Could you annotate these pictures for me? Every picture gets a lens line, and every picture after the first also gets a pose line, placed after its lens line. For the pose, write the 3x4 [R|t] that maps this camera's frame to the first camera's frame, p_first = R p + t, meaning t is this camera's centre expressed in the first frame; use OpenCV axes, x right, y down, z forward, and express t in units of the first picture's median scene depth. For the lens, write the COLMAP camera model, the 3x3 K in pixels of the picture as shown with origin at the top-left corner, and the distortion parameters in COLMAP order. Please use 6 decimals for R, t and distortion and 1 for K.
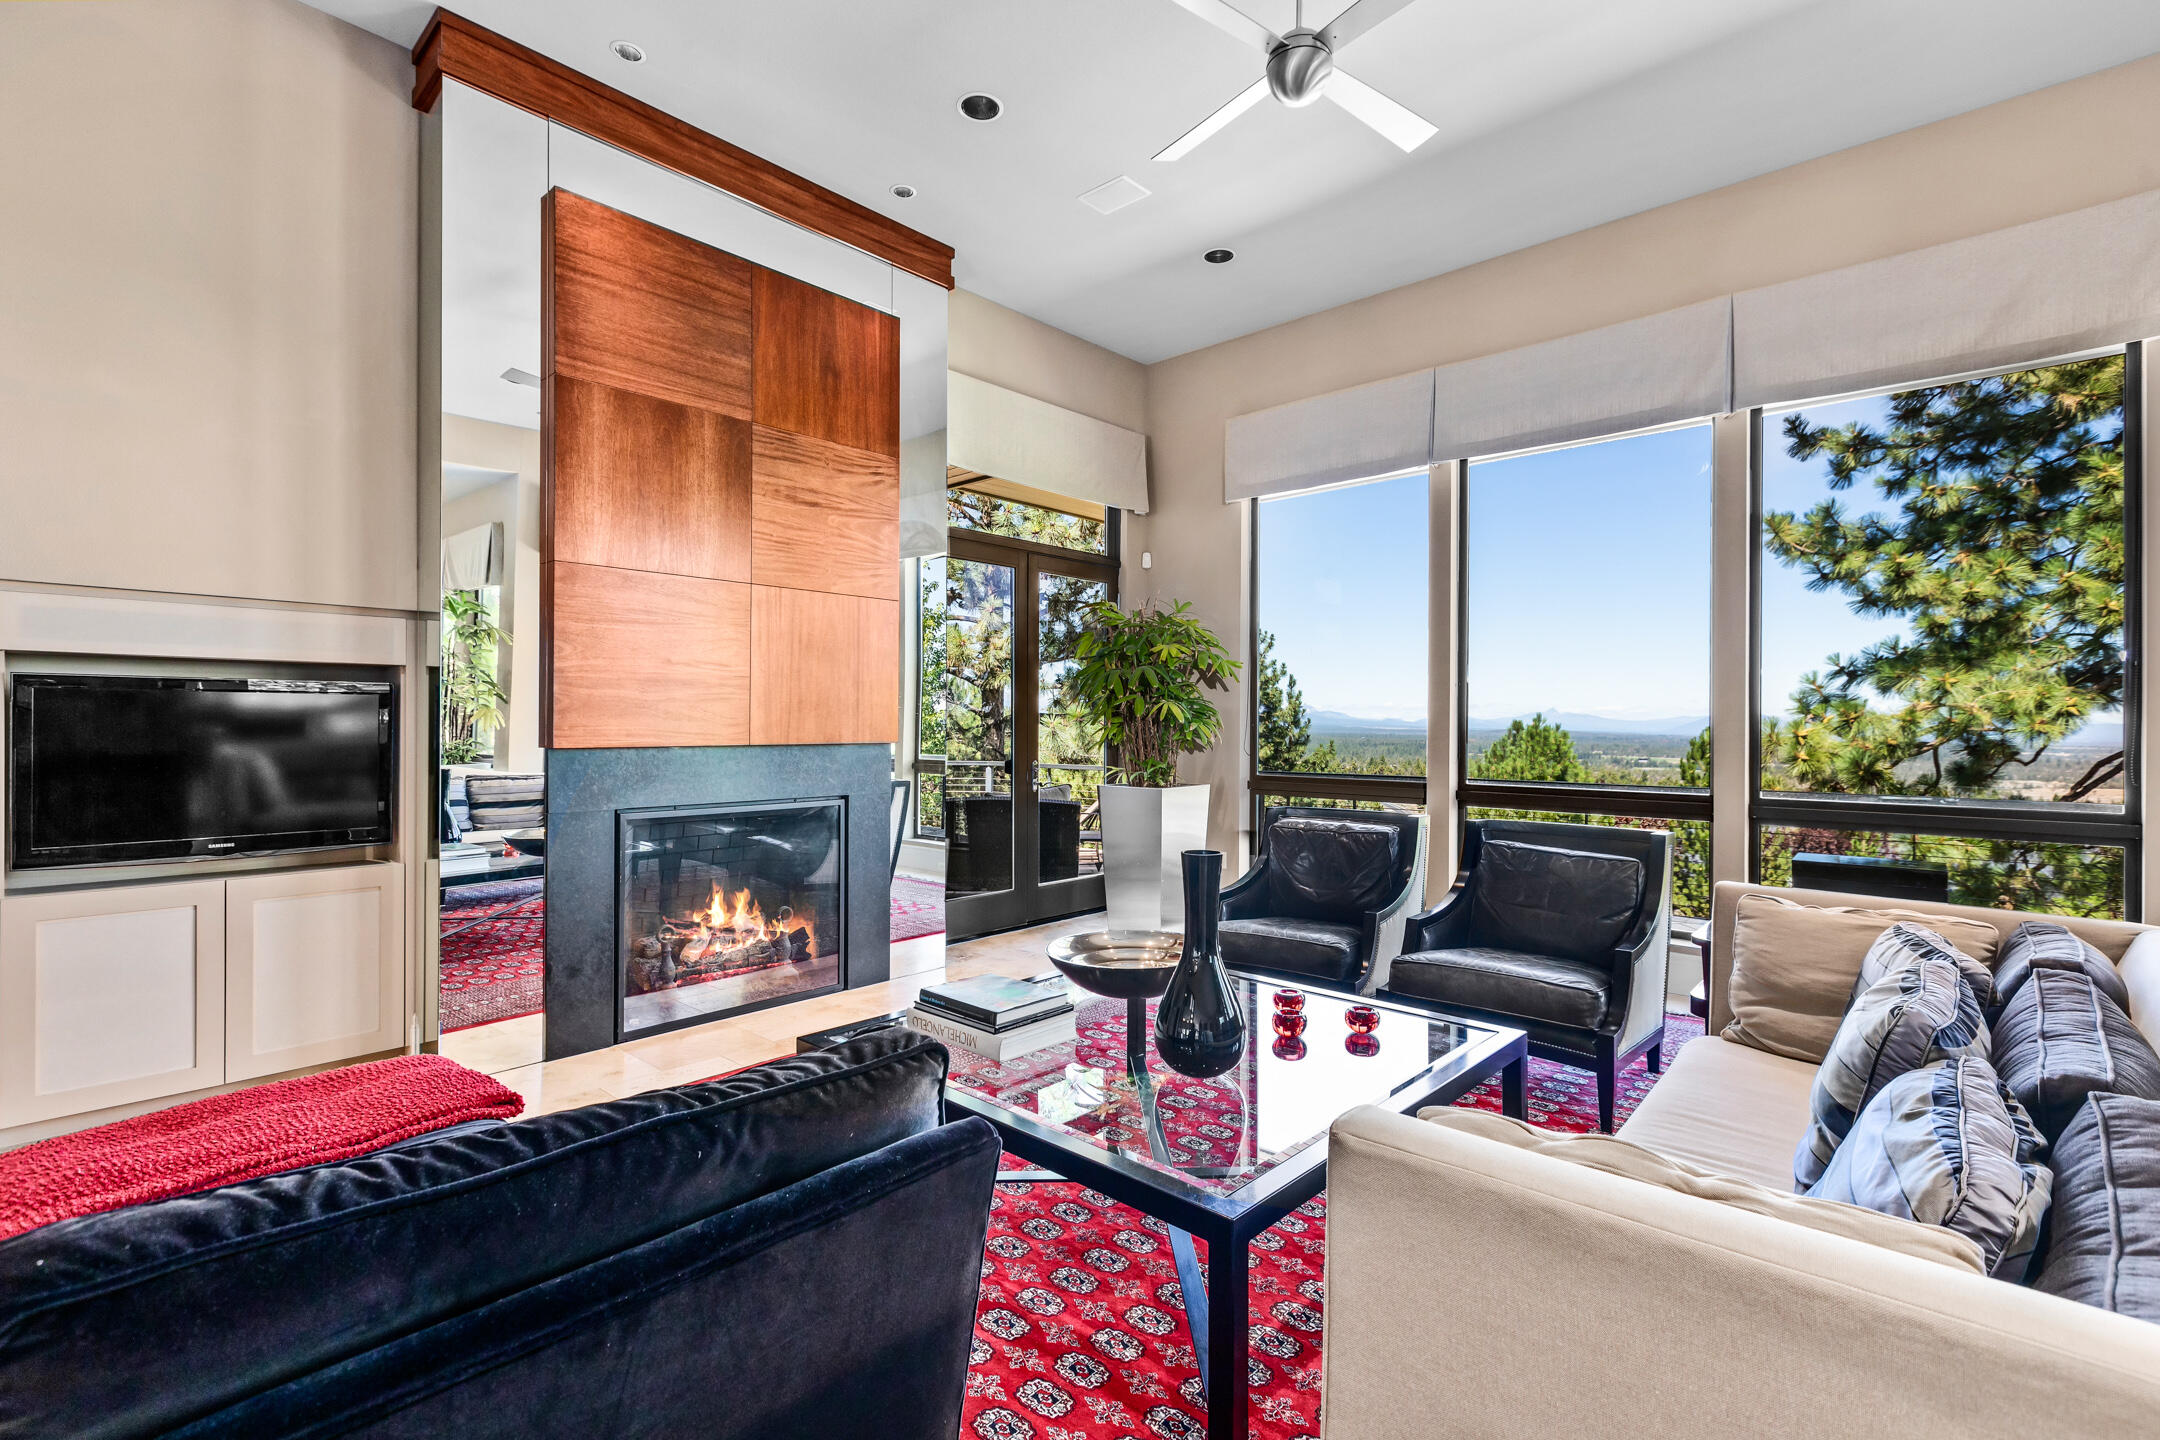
lens RADIAL K [[969.5, 0, 1083.8], [0, 969.5, 720.8], [0, 0, 1]] dist [0.005630, 0.000651]
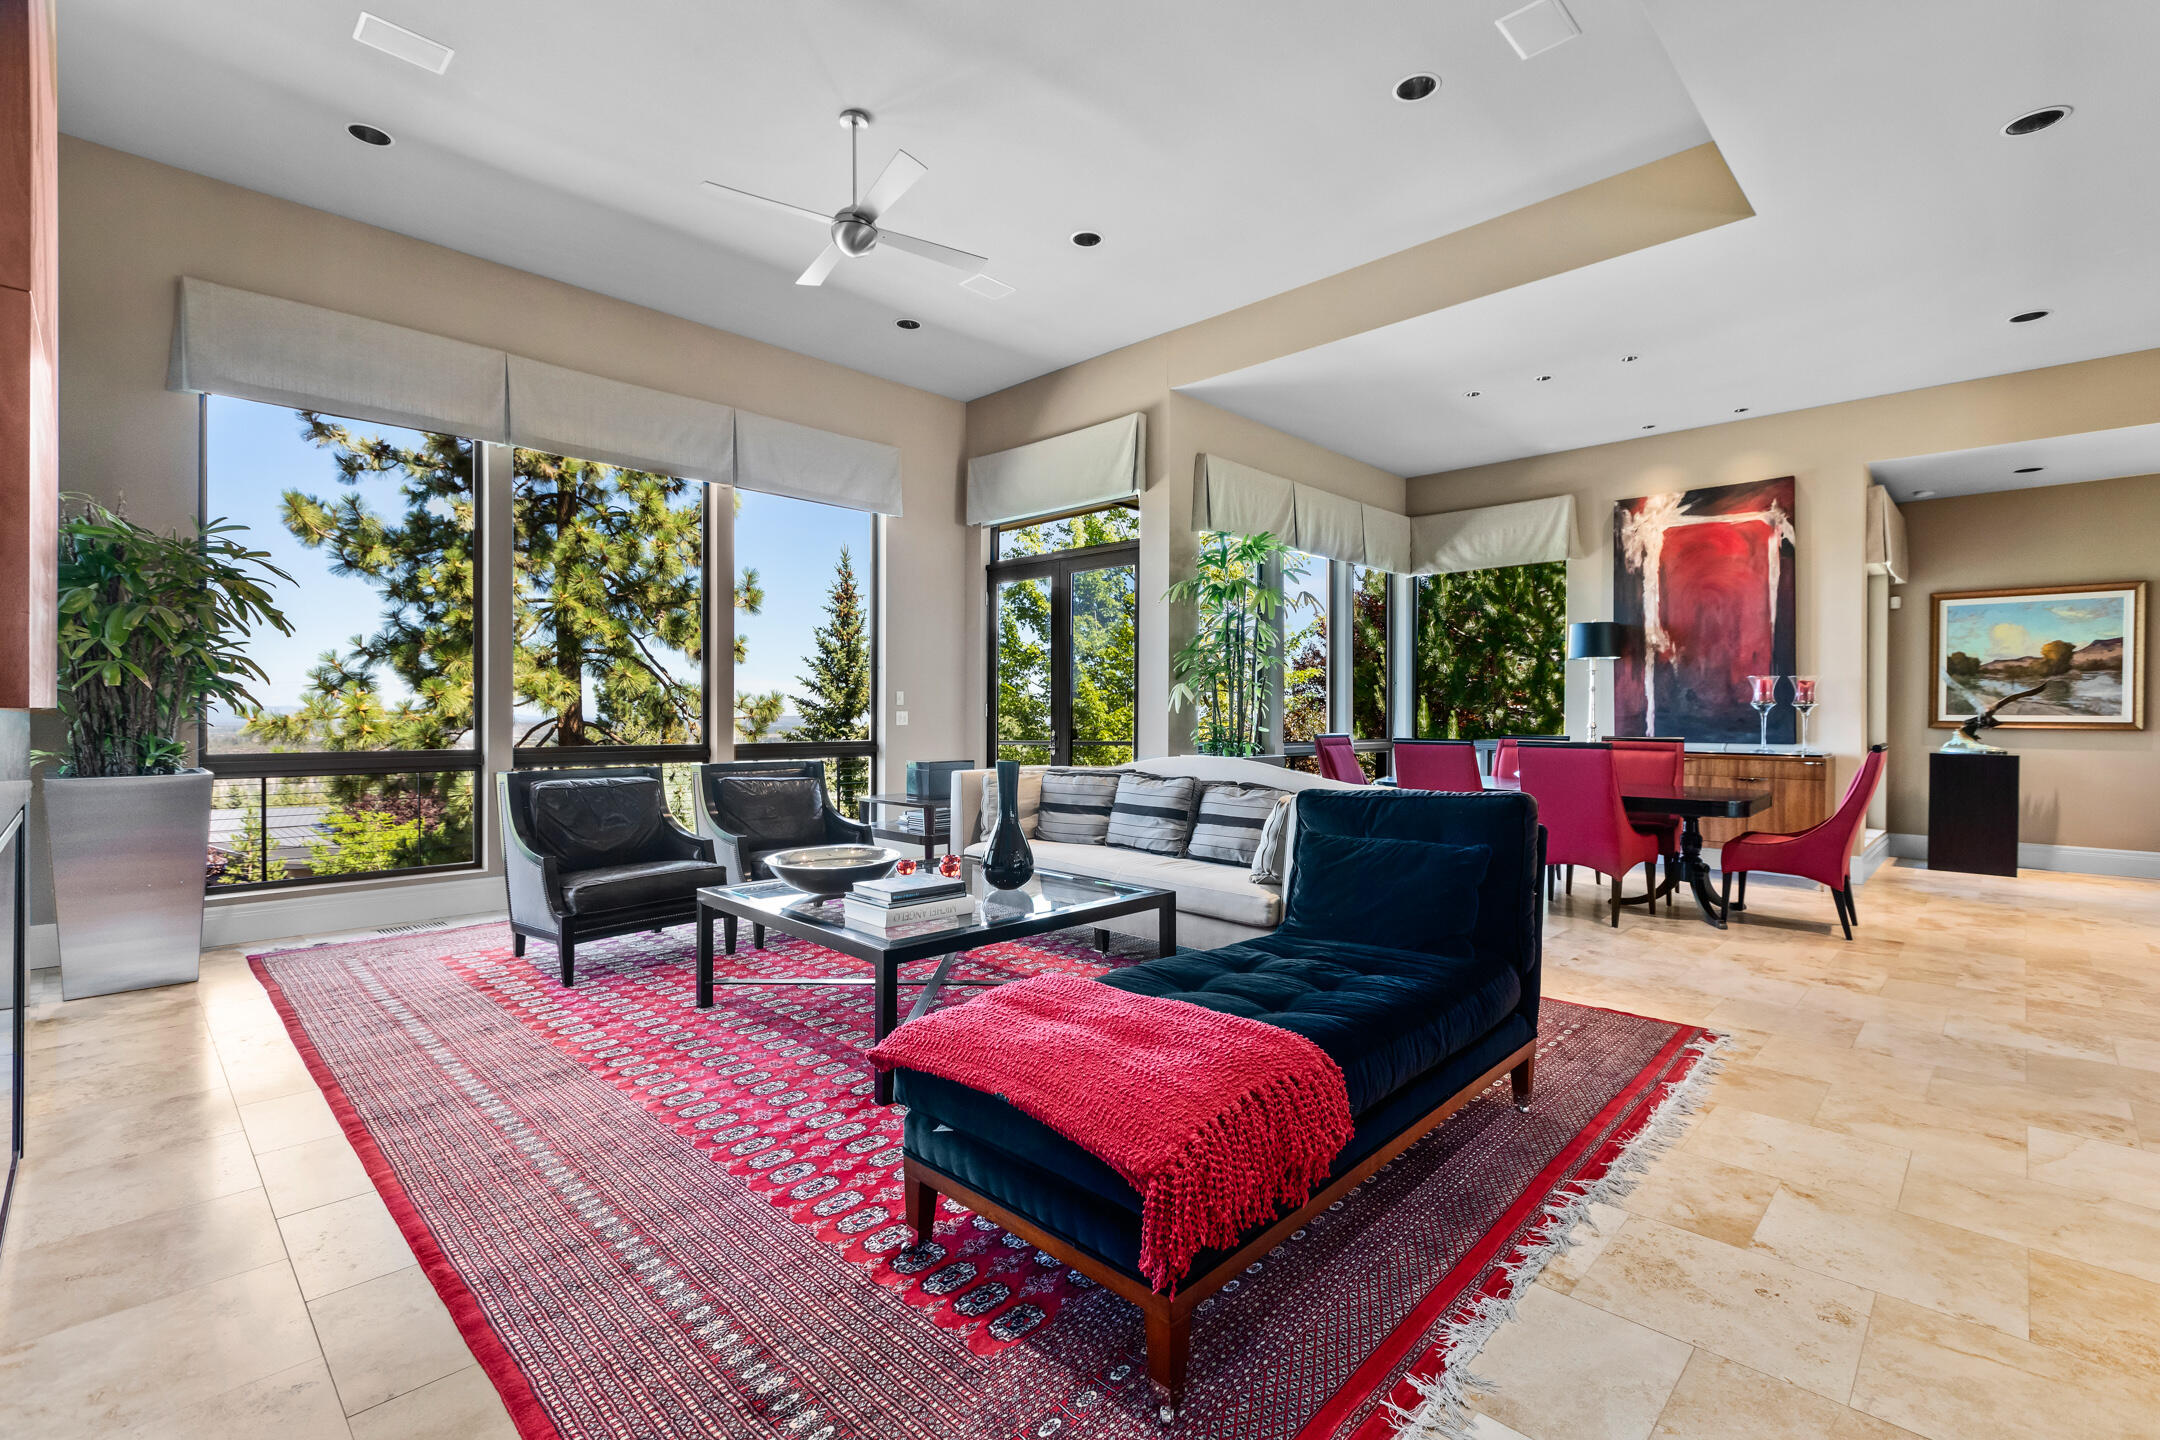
lens RADIAL K [[969.5, 0, 1082.5], [0, 969.5, 723.2], [0, 0, 1]] dist [0.005630, 0.000651]
pose [[0.029375, -0.014735, 0.999460, -0.722032], [-0.008041, 0.999856, 0.014977, 0.017251], [-0.999536, -0.008477, 0.029253, 0.360329]]
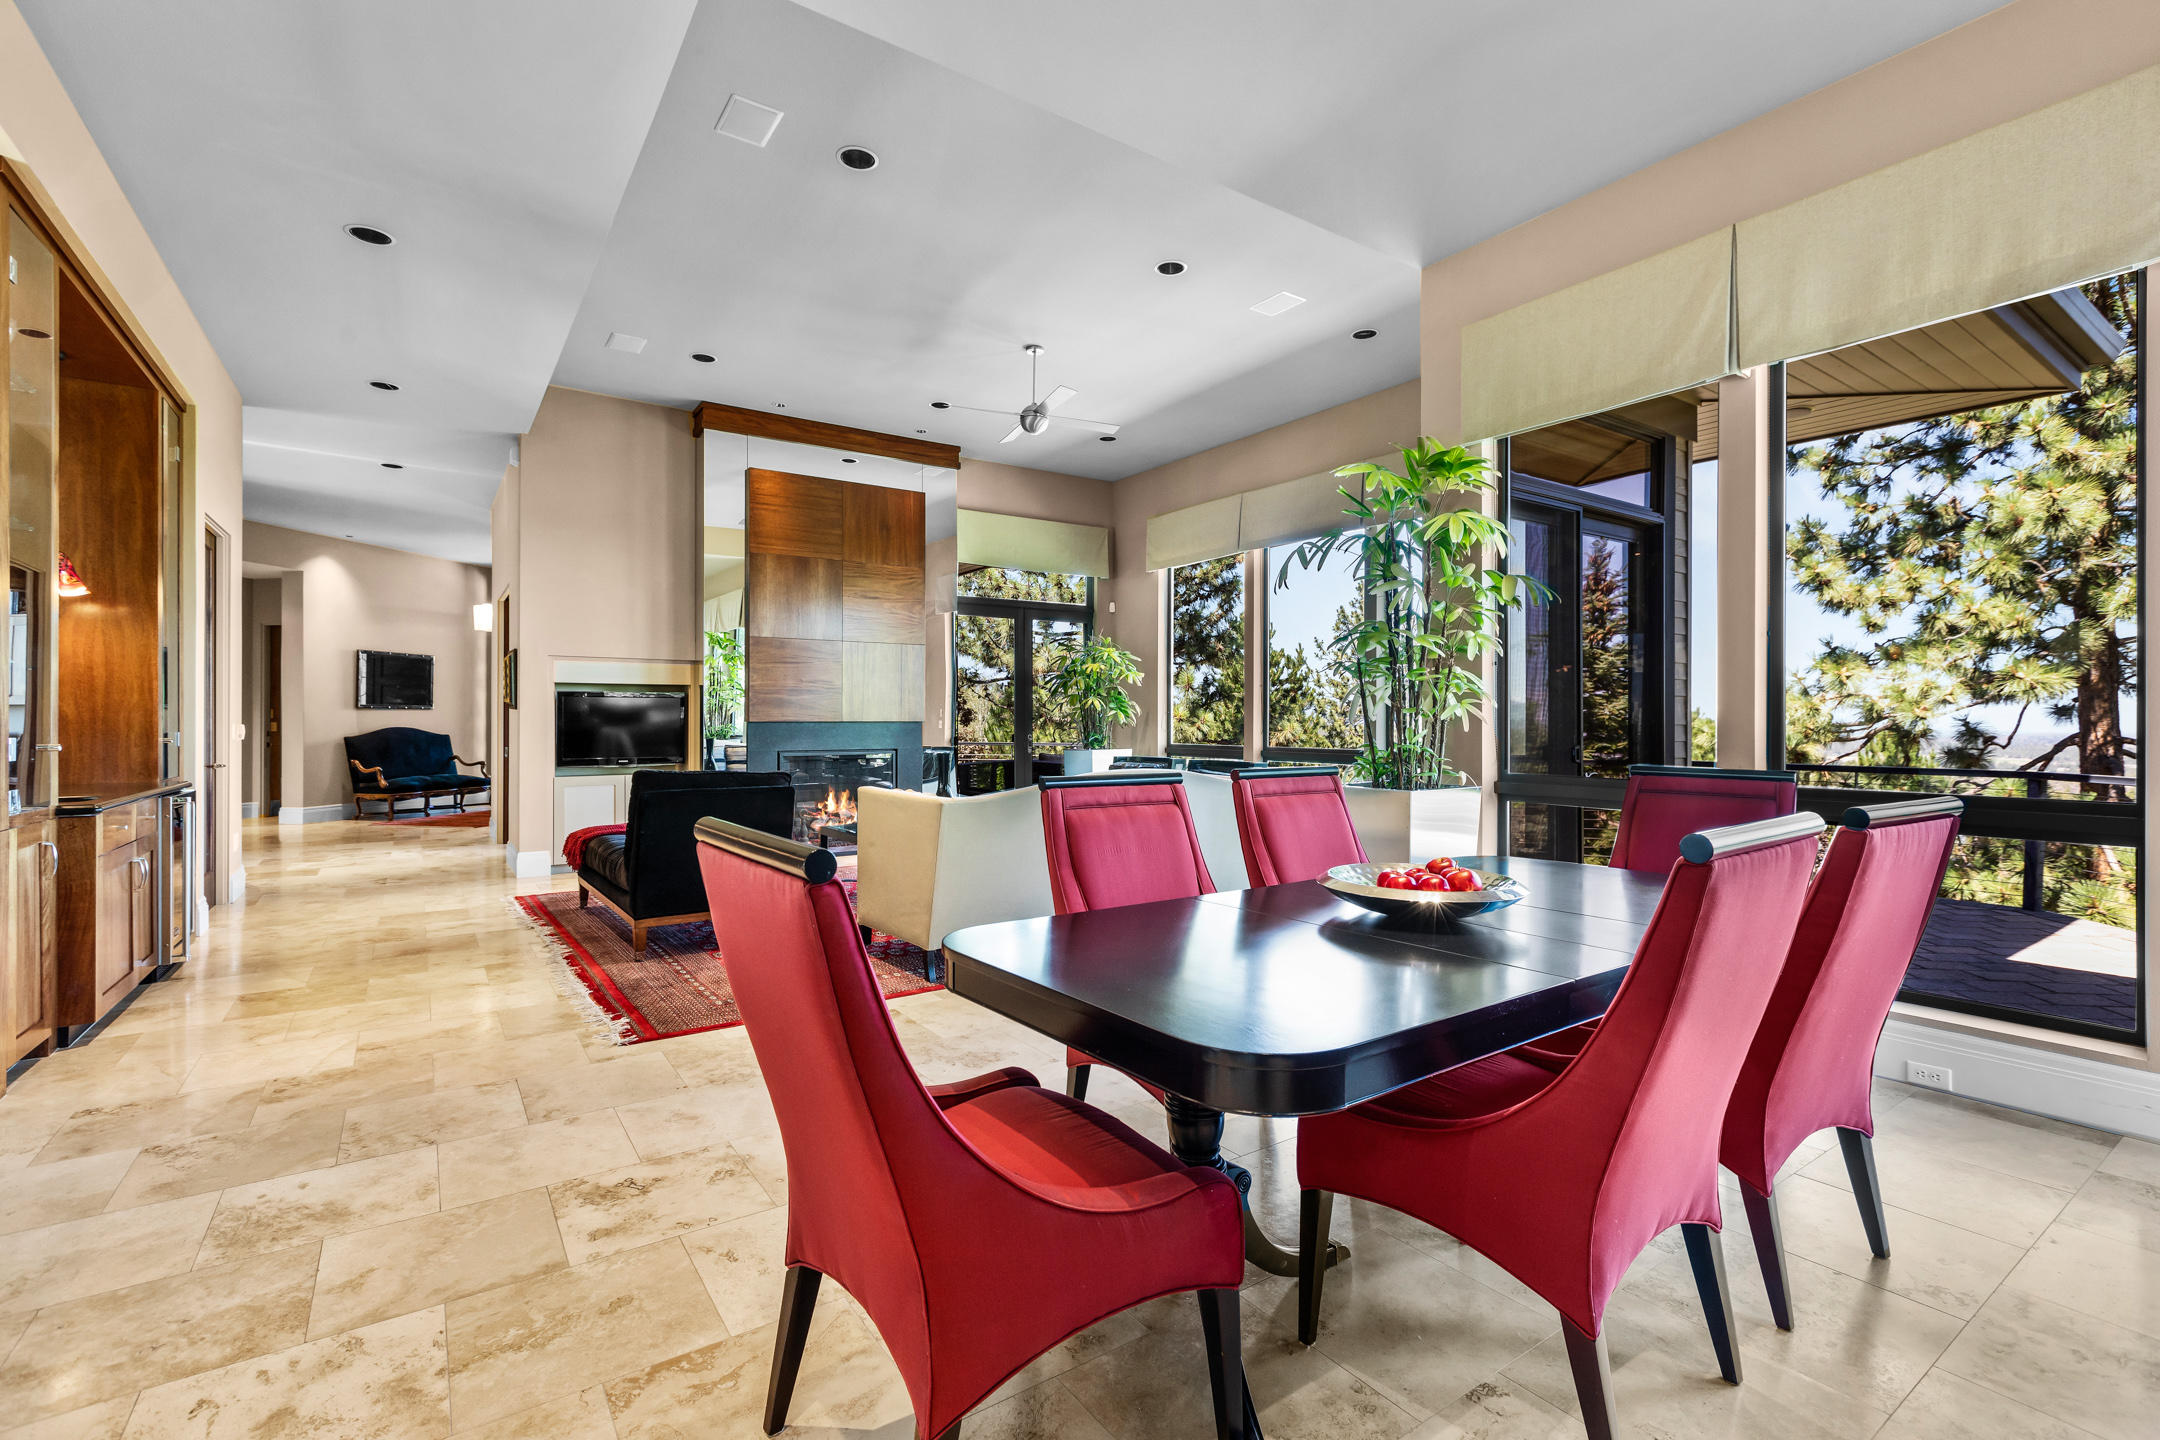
lens RADIAL K [[969.5, 0, 1086.7], [0, 969.5, 721.4], [0, 0, 1]] dist [0.005630, 0.000651]
pose [[0.974392, -0.004235, -0.224816, 0.517509], [0.004916, 0.999985, 0.002471, 0.019337], [0.224802, -0.003513, 0.974398, -0.726953]]
